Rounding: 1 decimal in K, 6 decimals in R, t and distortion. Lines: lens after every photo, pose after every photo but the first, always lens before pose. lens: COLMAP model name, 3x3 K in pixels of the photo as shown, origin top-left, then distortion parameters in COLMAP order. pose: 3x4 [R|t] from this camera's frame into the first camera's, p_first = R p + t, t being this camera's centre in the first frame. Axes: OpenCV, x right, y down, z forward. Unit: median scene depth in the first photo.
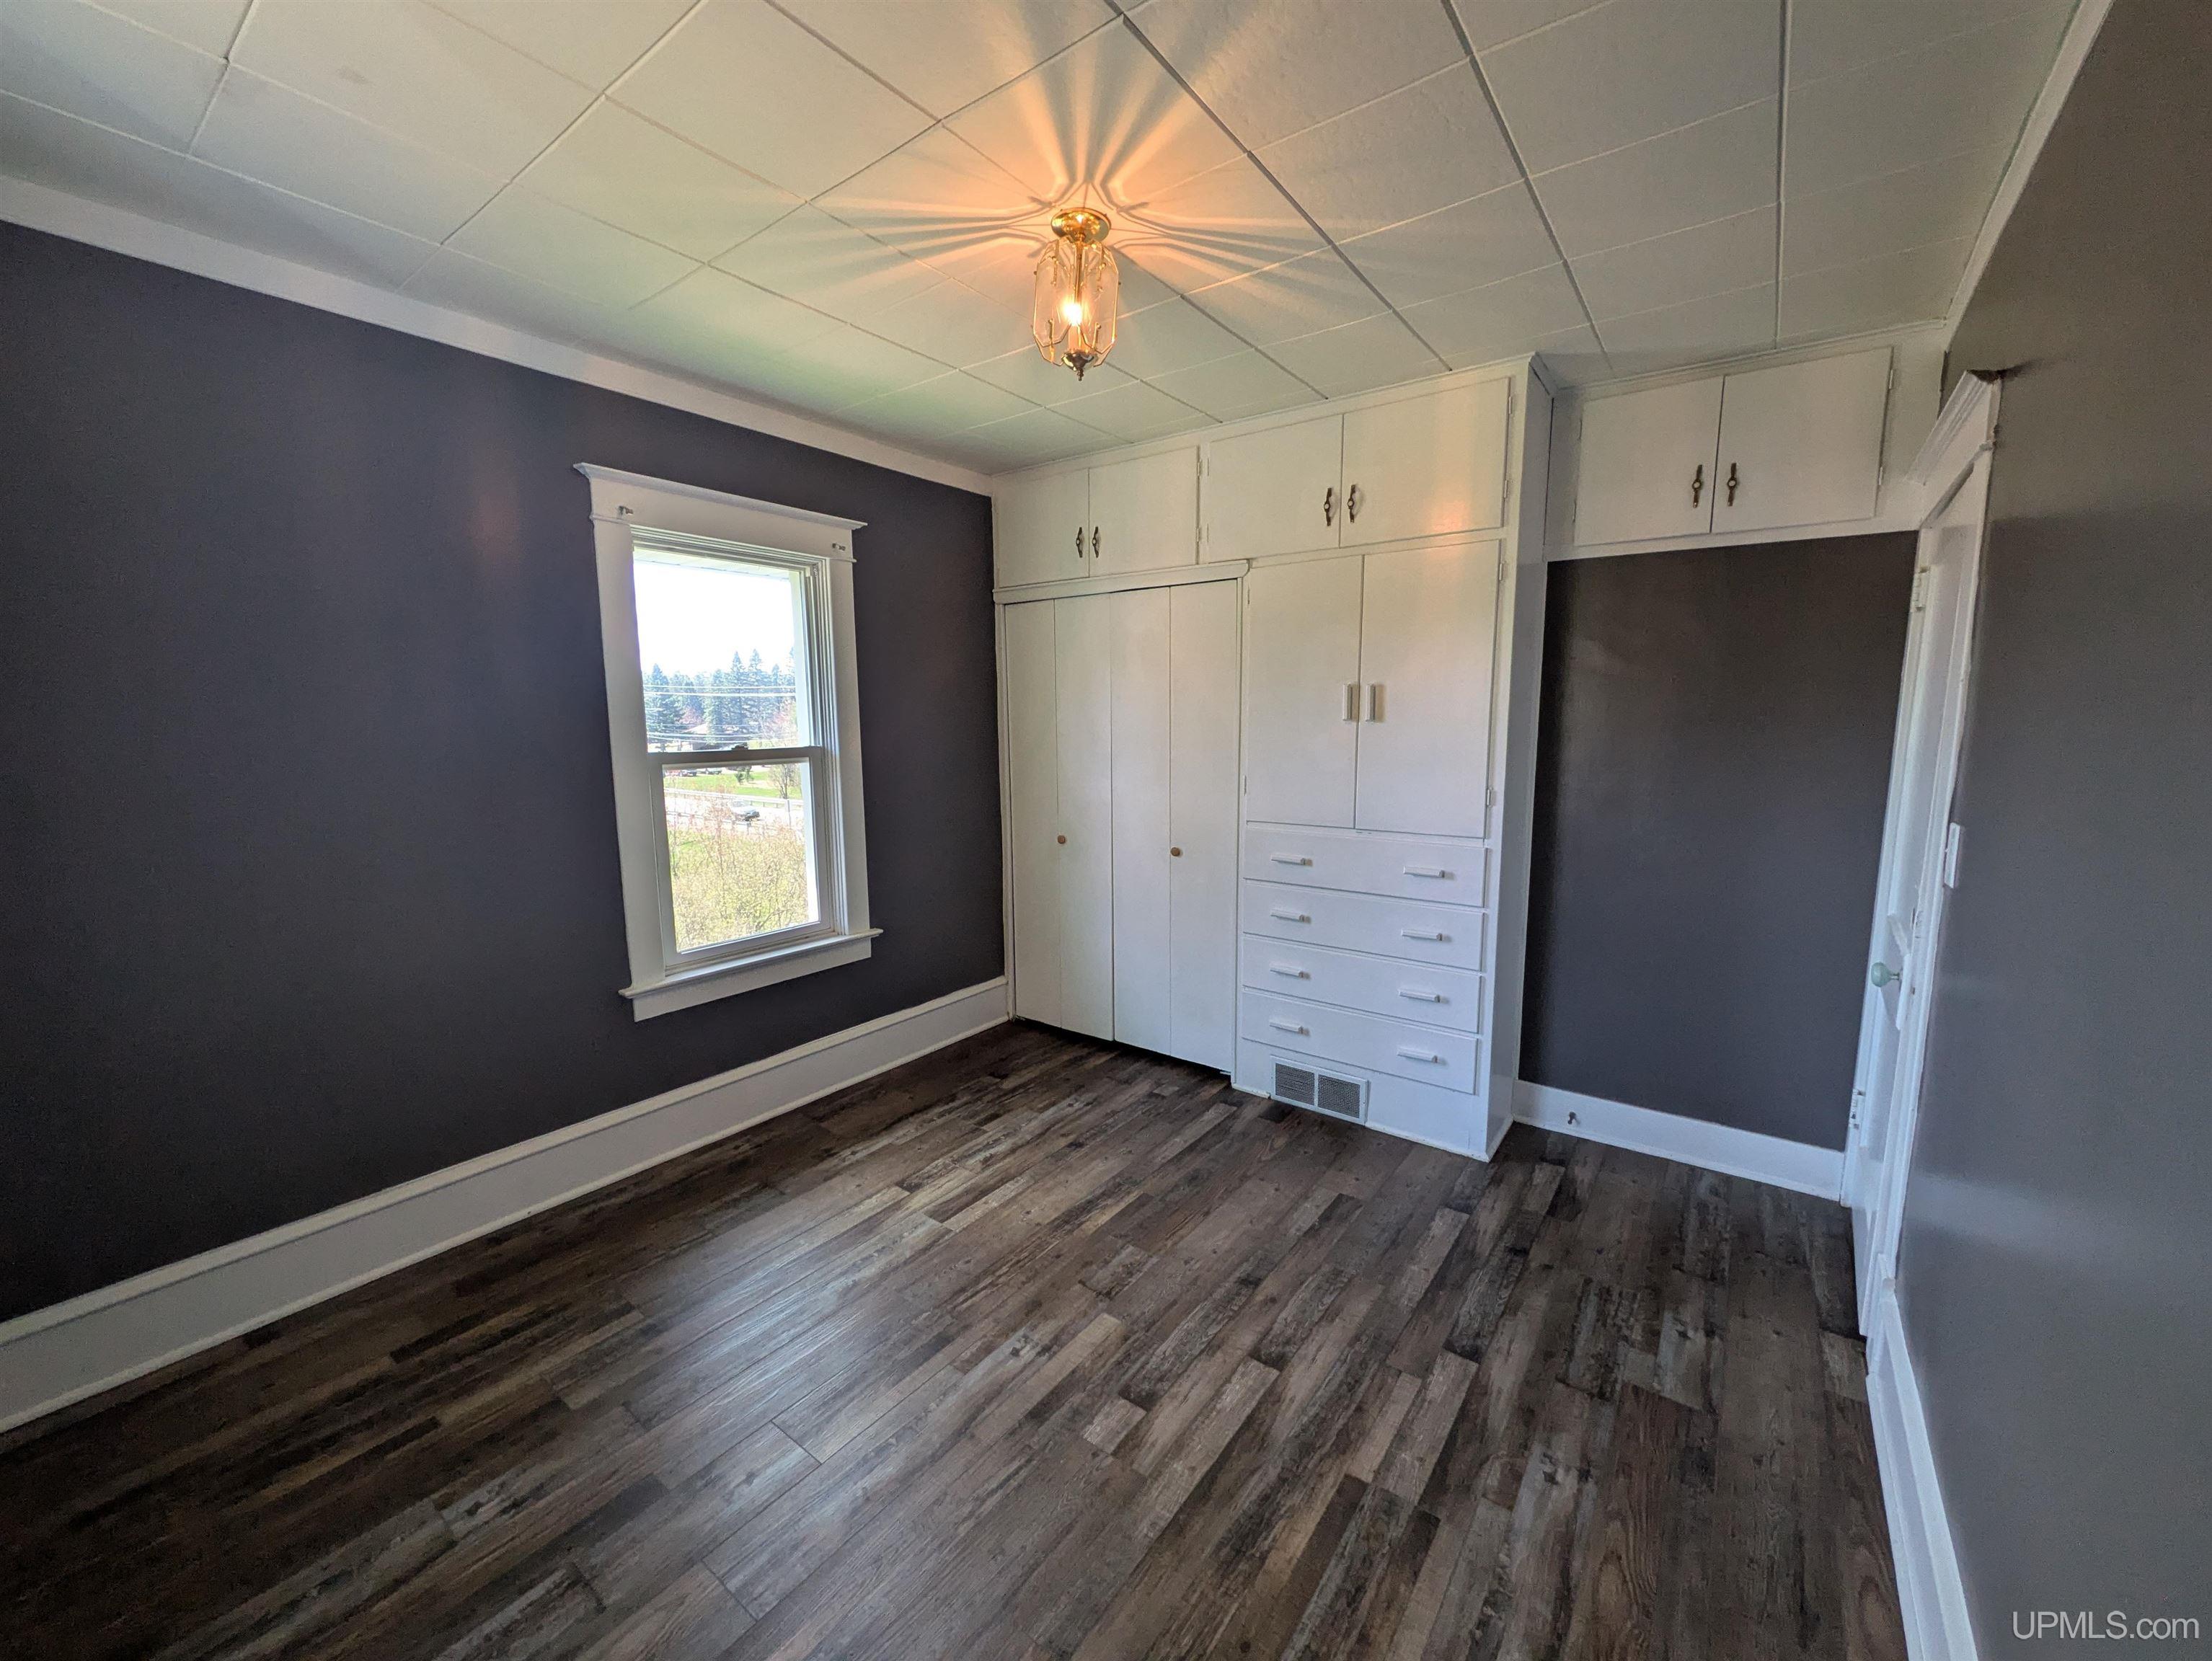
lens RADIAL K [[868.6, 0, 1106.0], [0, 868.6, 830.5], [0, 0, 1]] dist [0.001471, 0.000743]
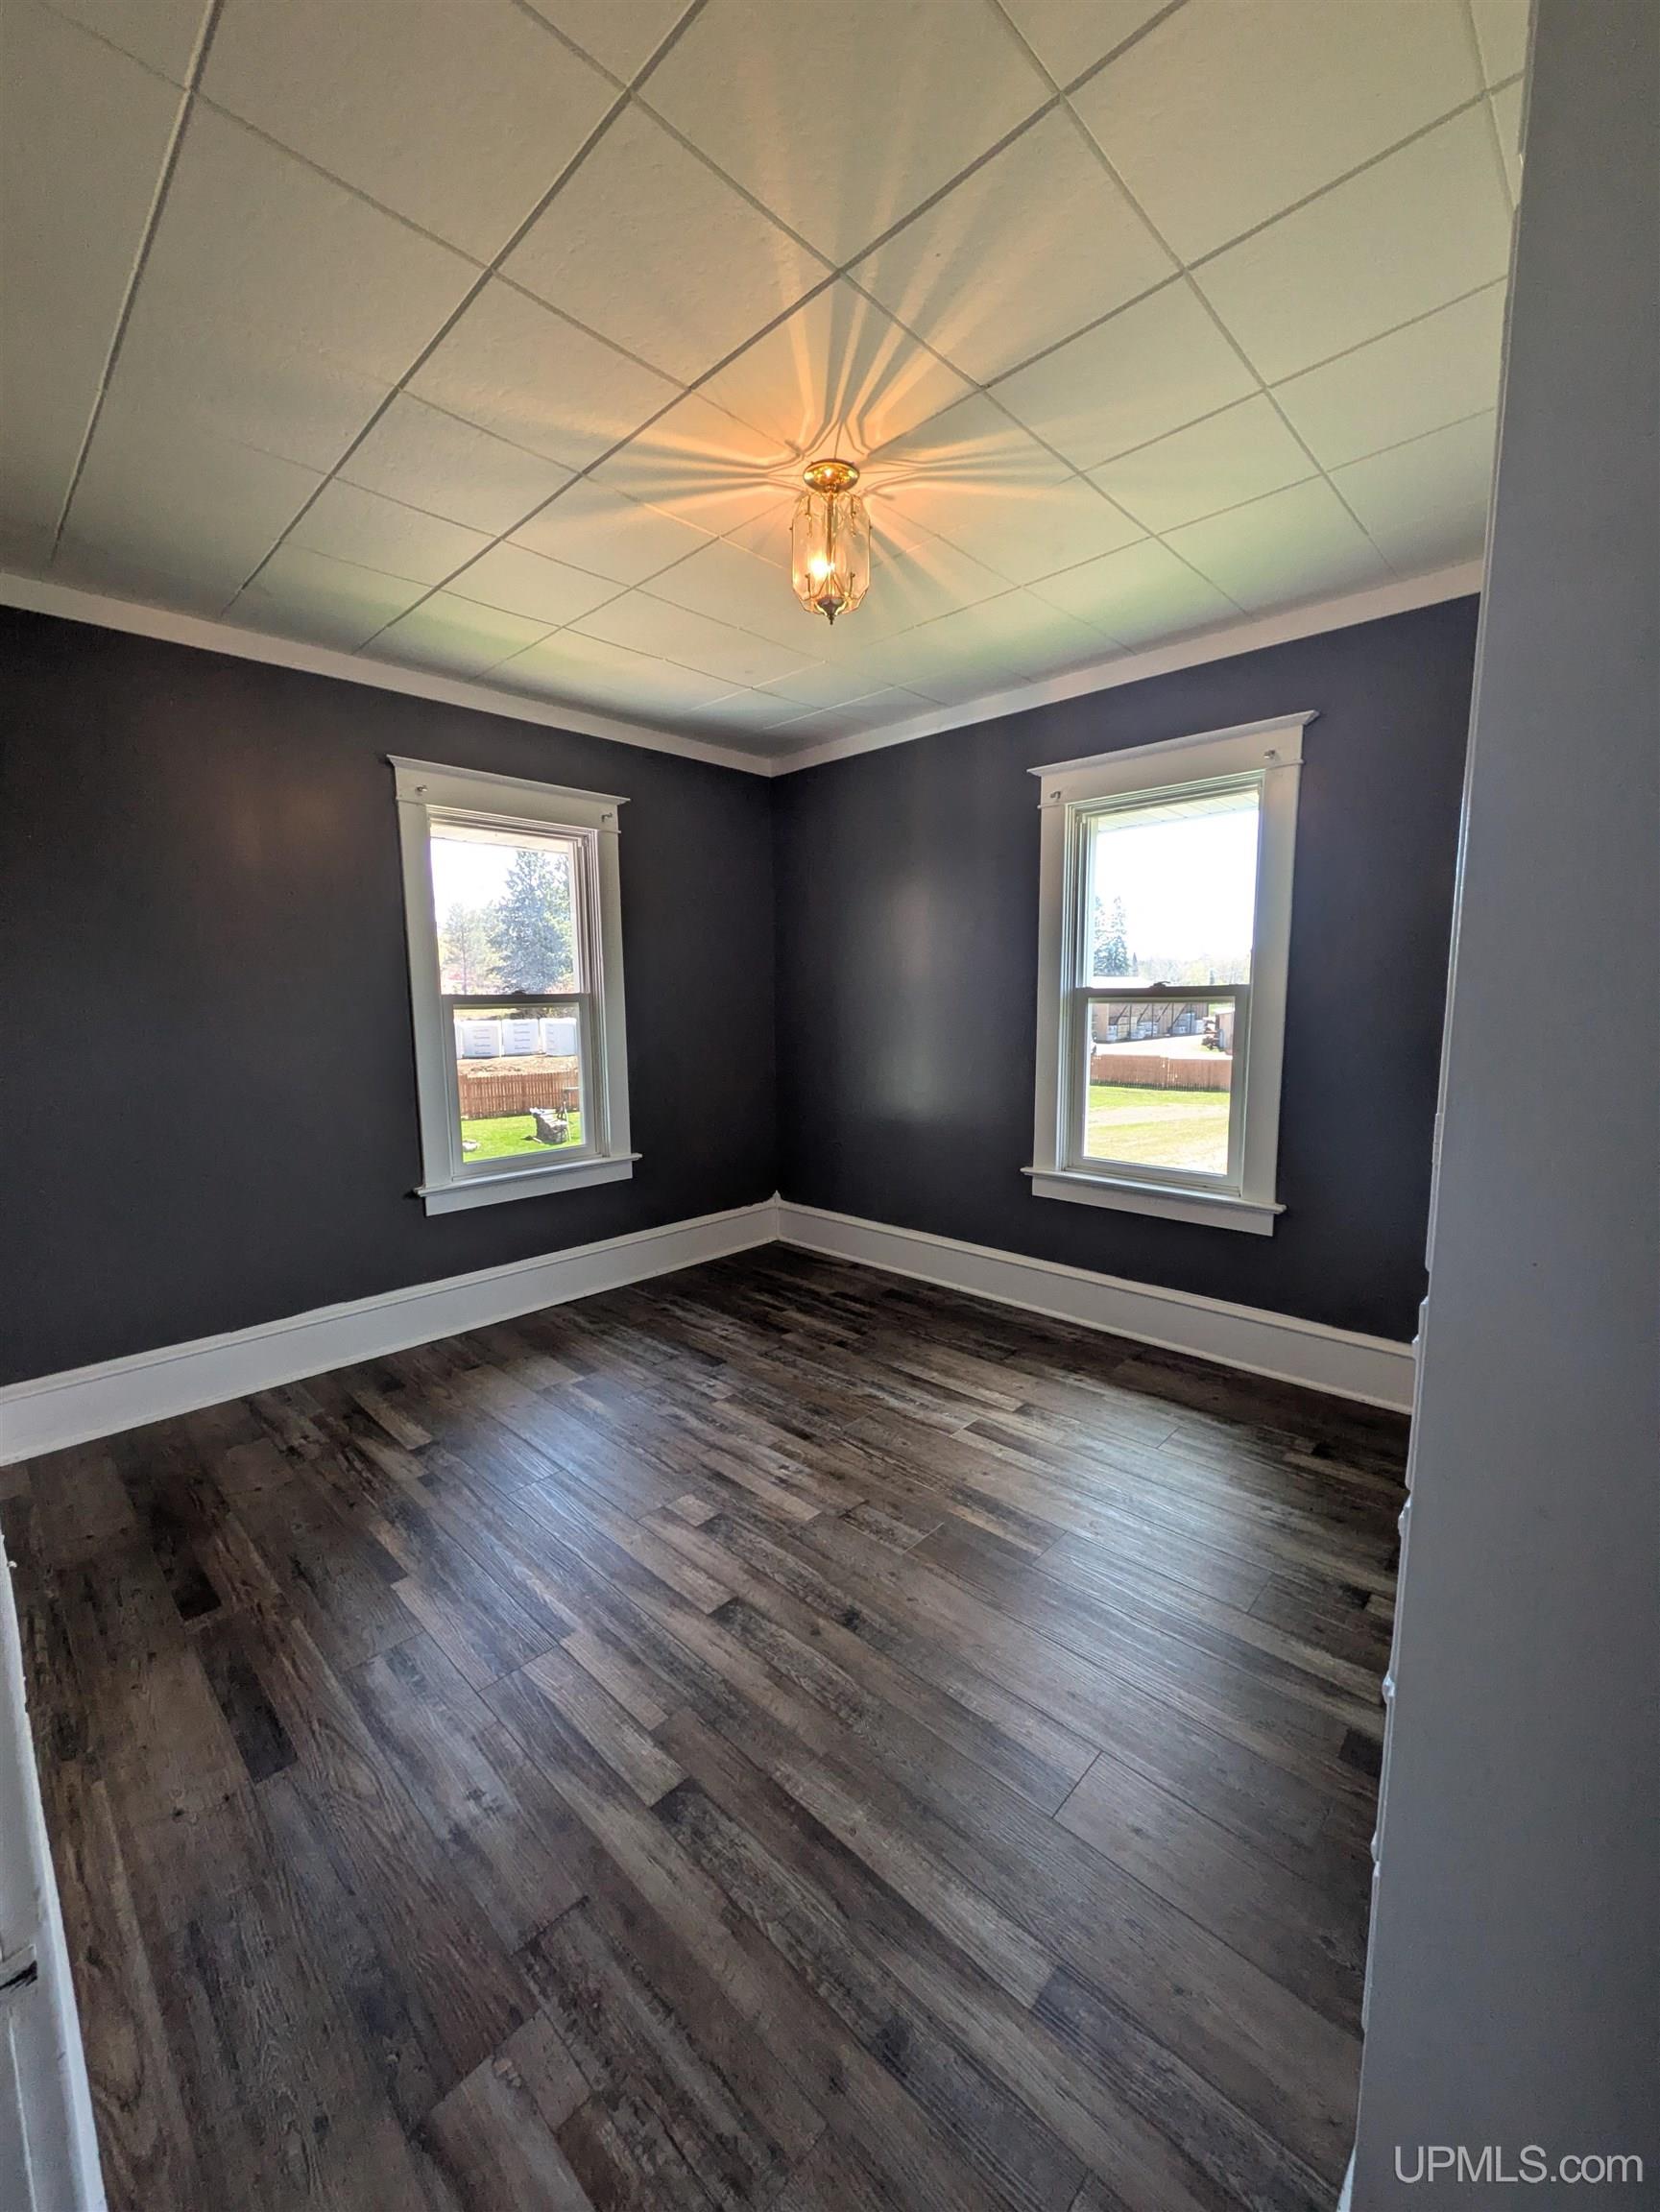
lens RADIAL K [[868.6, 0, 824.3], [0, 868.6, 1096.0], [0, 0, 1]] dist [0.001471, 0.000743]
pose [[-0.118105, 0.125348, -0.985058, 1.032590], [-0.120346, 0.982882, 0.139500, -0.092200], [0.985681, 0.135024, -0.100999, 1.111430]]
